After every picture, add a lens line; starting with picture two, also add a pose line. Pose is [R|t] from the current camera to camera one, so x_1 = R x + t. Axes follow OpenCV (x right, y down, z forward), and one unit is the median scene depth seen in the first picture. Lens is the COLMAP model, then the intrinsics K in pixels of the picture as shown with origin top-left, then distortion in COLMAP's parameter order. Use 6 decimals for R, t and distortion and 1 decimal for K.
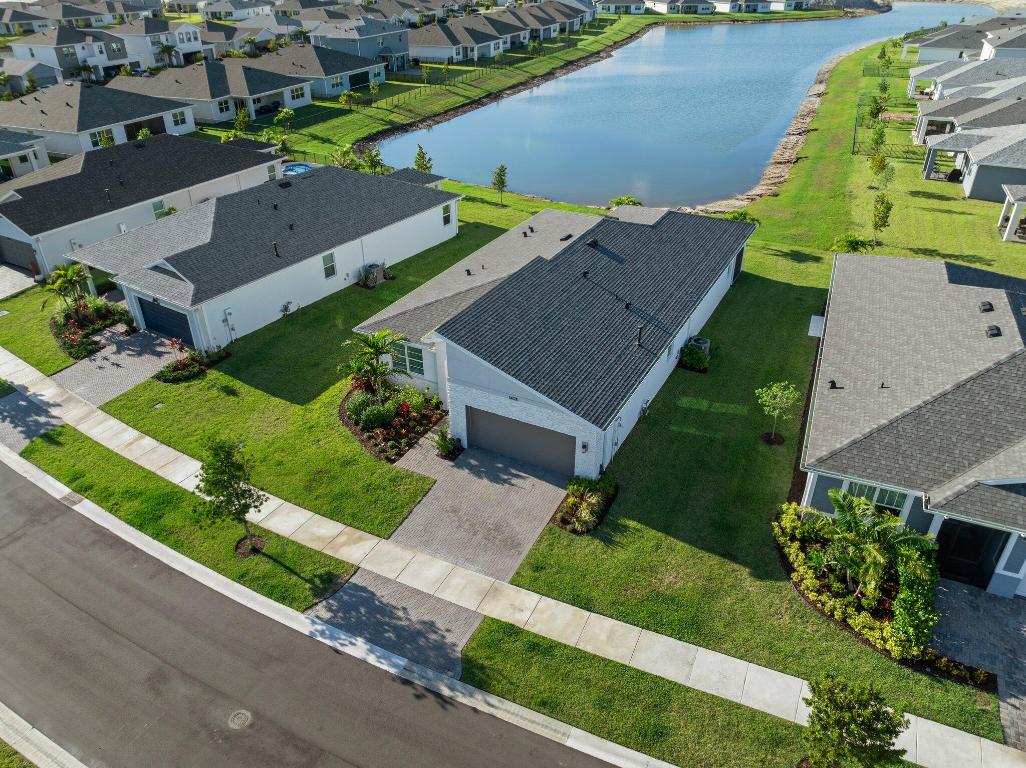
lens RADIAL K [[729.1, 0, 515.7], [0, 729.1, 385.4], [0, 0, 1]] dist [-0.035076, -0.005978]
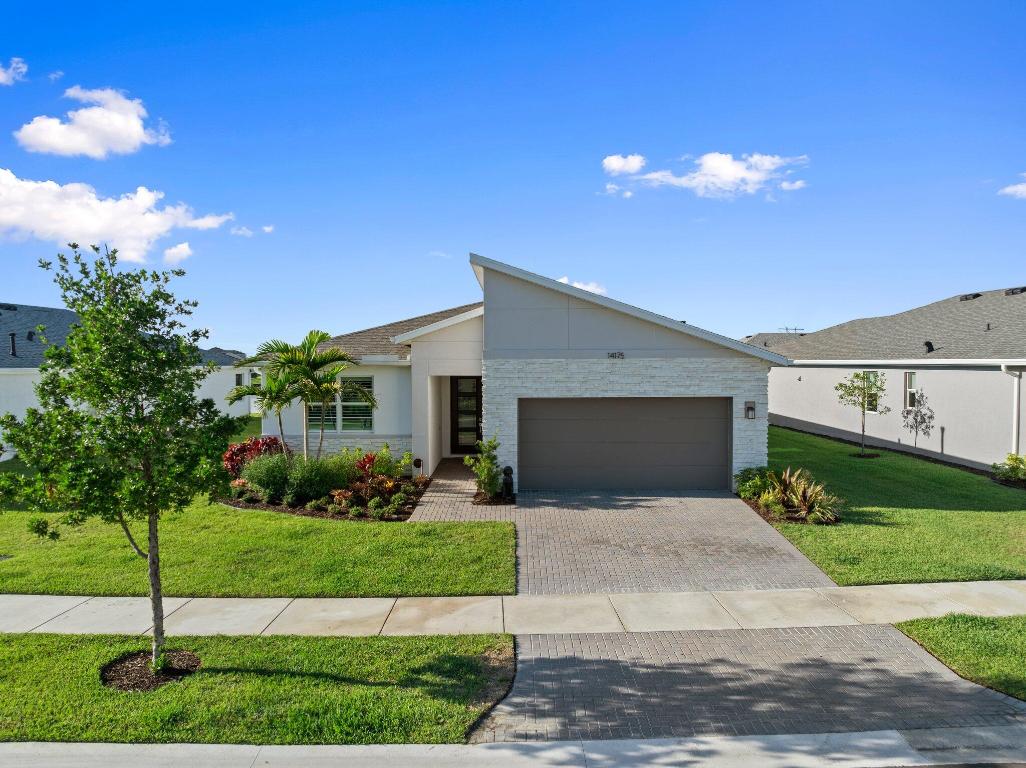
lens RADIAL K [[719.7, 0, 506.2], [0, 719.7, 383.3], [0, 0, 1]] dist [-0.045654, 0.002430]
pose [[0.889598, -0.013088, 0.456557, -0.383076], [0.235520, 0.869593, -0.433980, 0.296669], [-0.391339, 0.493596, 0.776670, 0.655299]]
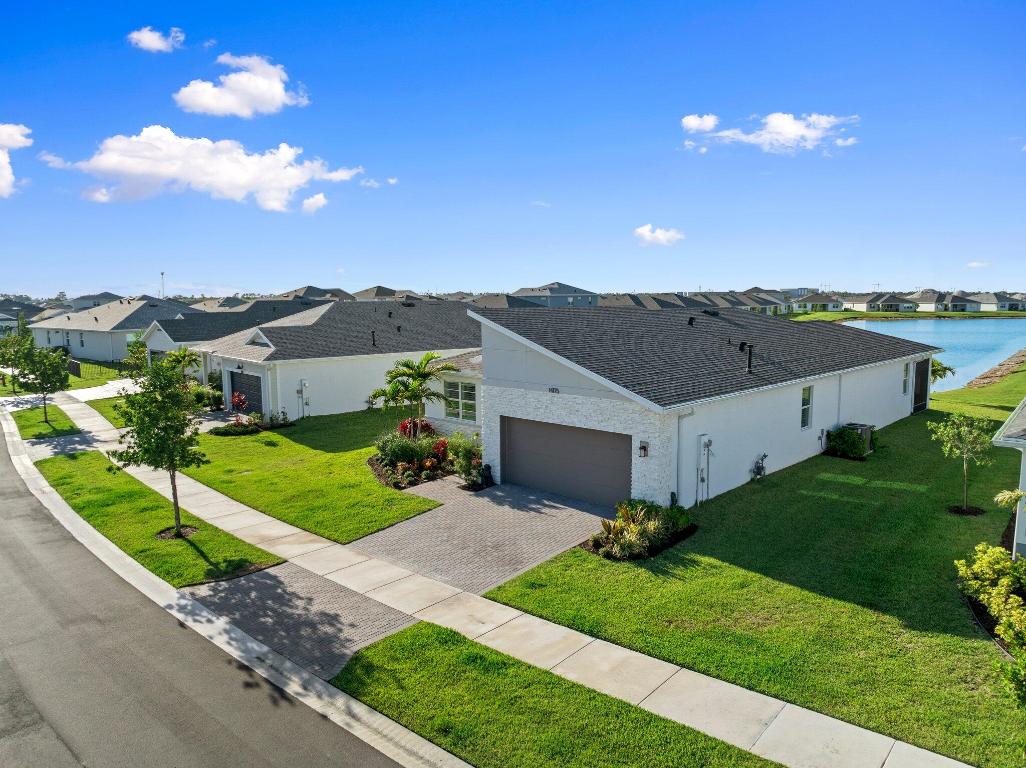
lens RADIAL K [[724.4, 0, 513.1], [0, 724.4, 385.1], [0, 0, 1]] dist [-0.044001, 0.000548]
pose [[0.959294, 0.032366, -0.280548, 0.178280], [-0.144246, 0.910207, -0.388221, 0.333549], [0.242792, 0.412886, 0.877825, 0.383230]]
